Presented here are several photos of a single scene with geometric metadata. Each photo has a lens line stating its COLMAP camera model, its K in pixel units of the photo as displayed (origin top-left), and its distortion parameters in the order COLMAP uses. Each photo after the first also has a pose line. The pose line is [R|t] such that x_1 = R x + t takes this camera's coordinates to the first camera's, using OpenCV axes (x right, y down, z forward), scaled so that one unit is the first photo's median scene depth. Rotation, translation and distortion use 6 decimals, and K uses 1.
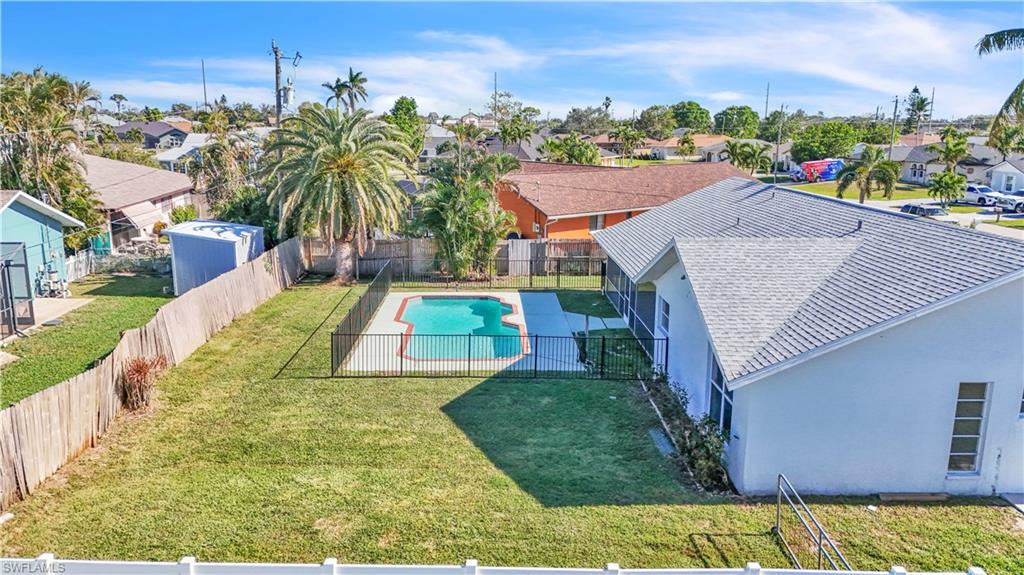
lens RADIAL K [[753.7, 0, 512.0], [0, 753.7, 287.5], [0, 0, 1]] dist [0.003395, 0.000987]
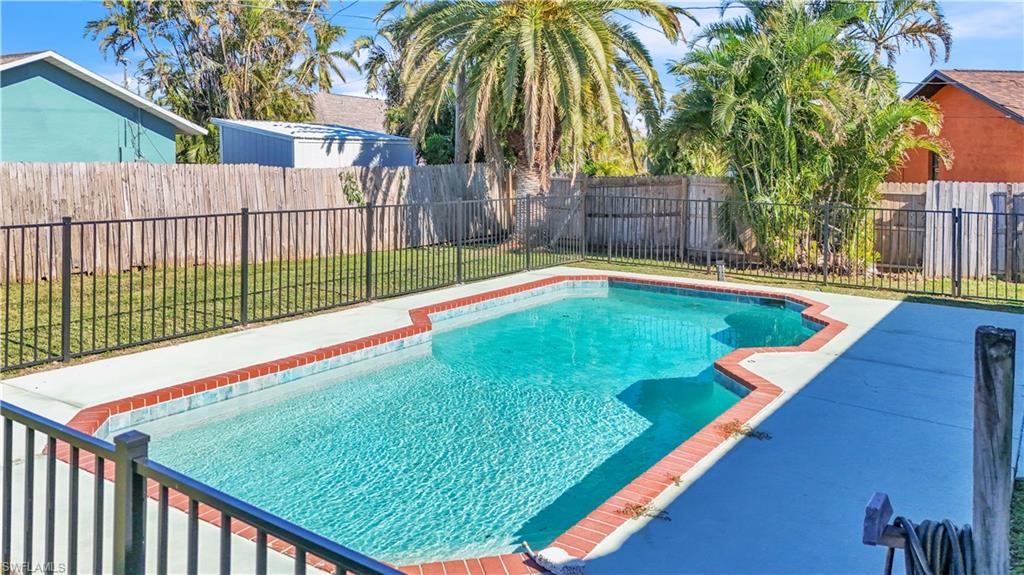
lens RADIAL K [[798.7, 0, 512.0], [0, 798.7, 287.5], [0, 0, 1]] dist [0.005429, 0.004534]
pose [[0.809920, 0.095047, -0.578789, 0.073709], [-0.120779, 0.992661, -0.006000, 0.022538], [0.573971, 0.074765, 0.815455, 0.568095]]
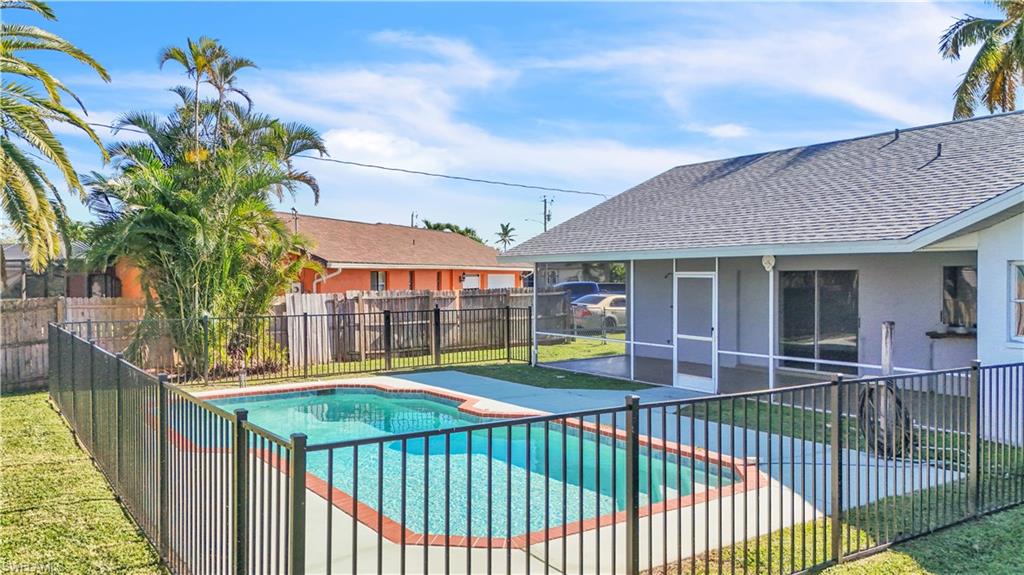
lens RADIAL K [[798.7, 0, 512.0], [0, 798.7, 287.5], [0, 0, 1]] dist [0.005429, 0.004534]
pose [[0.846547, -0.023861, 0.531779, -0.170453], [0.125136, 0.979920, -0.155236, 0.036012], [-0.517397, 0.197960, 0.832534, 0.507591]]
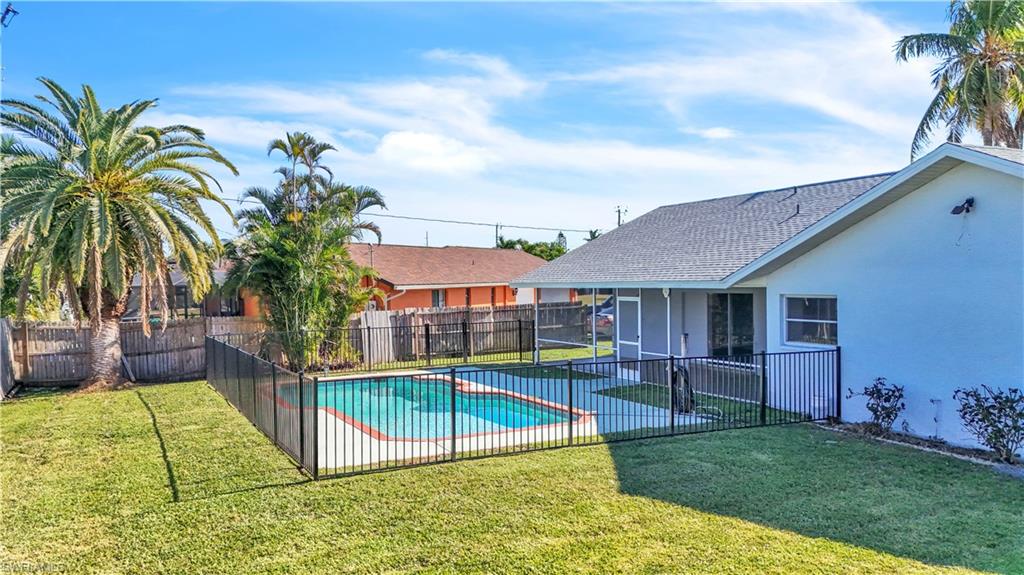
lens RADIAL K [[814.8, 0, 503.6], [0, 814.8, 316.0], [0, 0, 1]] dist [0.009607, 0.001271]
pose [[0.911350, -0.047856, 0.408842, -0.200568], [0.115075, 0.983238, -0.141424, 0.063605], [-0.395221, 0.175935, 0.901581, 0.301036]]
